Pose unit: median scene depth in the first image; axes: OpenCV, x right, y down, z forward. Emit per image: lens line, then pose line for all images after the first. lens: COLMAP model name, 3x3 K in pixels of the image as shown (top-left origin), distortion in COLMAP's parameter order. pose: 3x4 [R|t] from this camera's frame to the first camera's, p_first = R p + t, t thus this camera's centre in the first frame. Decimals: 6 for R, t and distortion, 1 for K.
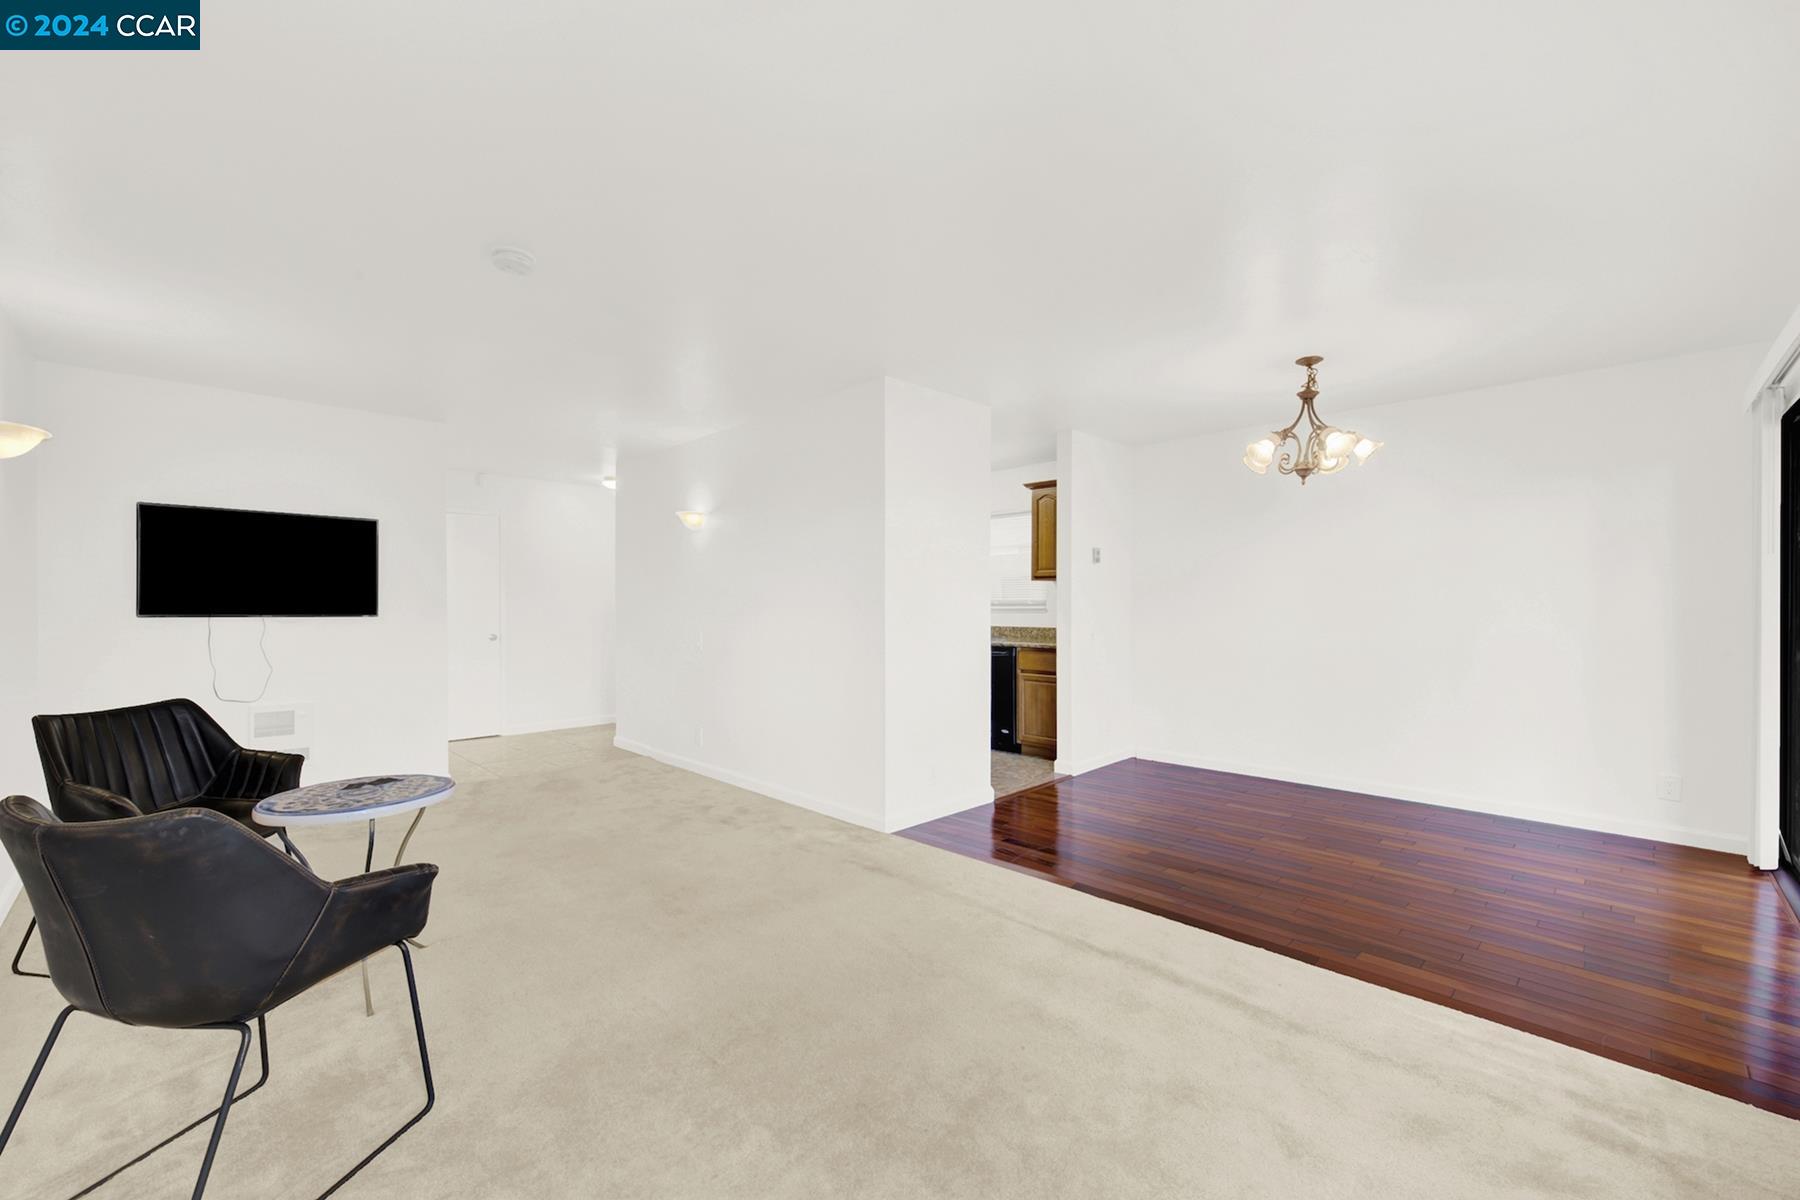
lens RADIAL K [[745.9, 0, 885.1], [0, 745.9, 599.1], [0, 0, 1]] dist [-0.003568, 0.000385]
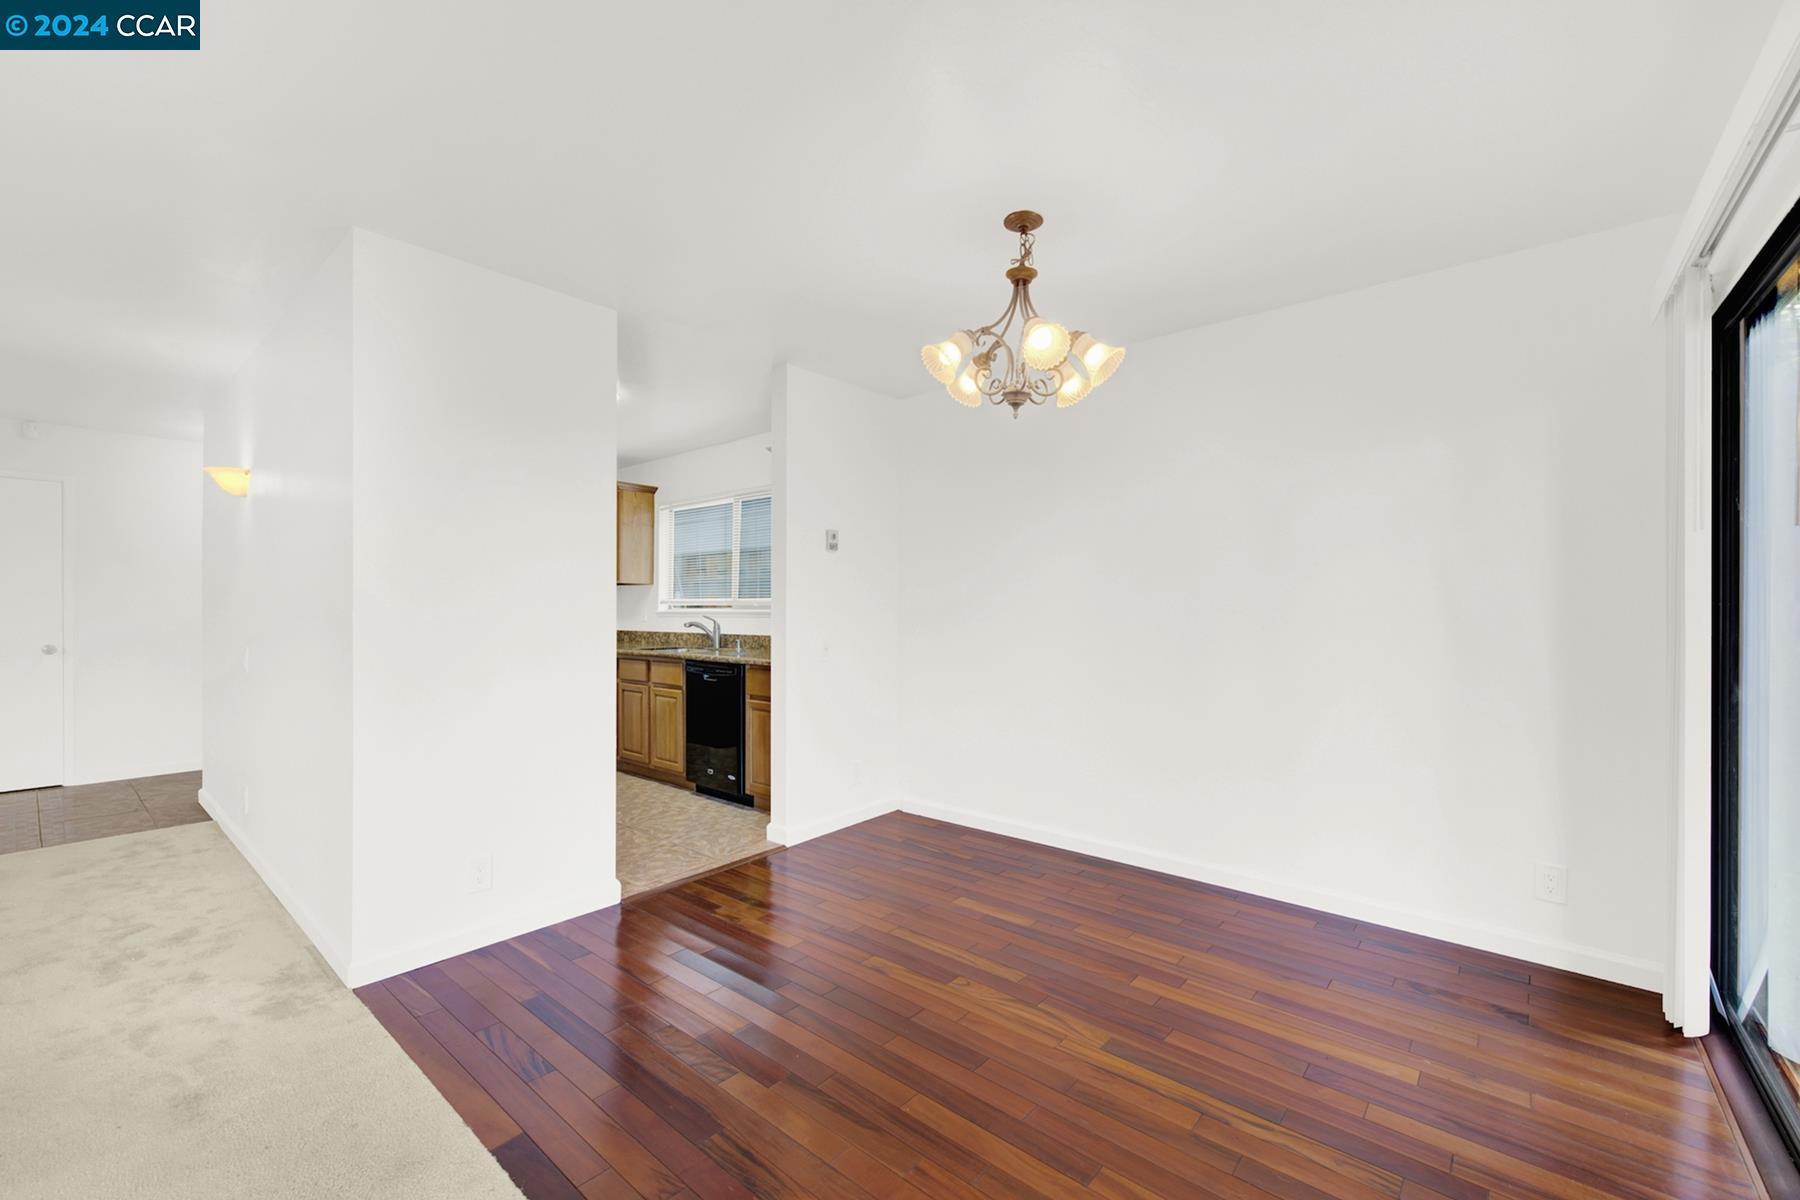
lens RADIAL K [[745.9, 0, 898.2], [0, 745.9, 595.9], [0, 0, 1]] dist [-0.003568, 0.000385]
pose [[0.995949, 0.004671, 0.089799, 0.373829], [-0.004043, 0.999966, -0.007175, 0.001432], [-0.089829, 0.006783, 0.995934, 0.350842]]
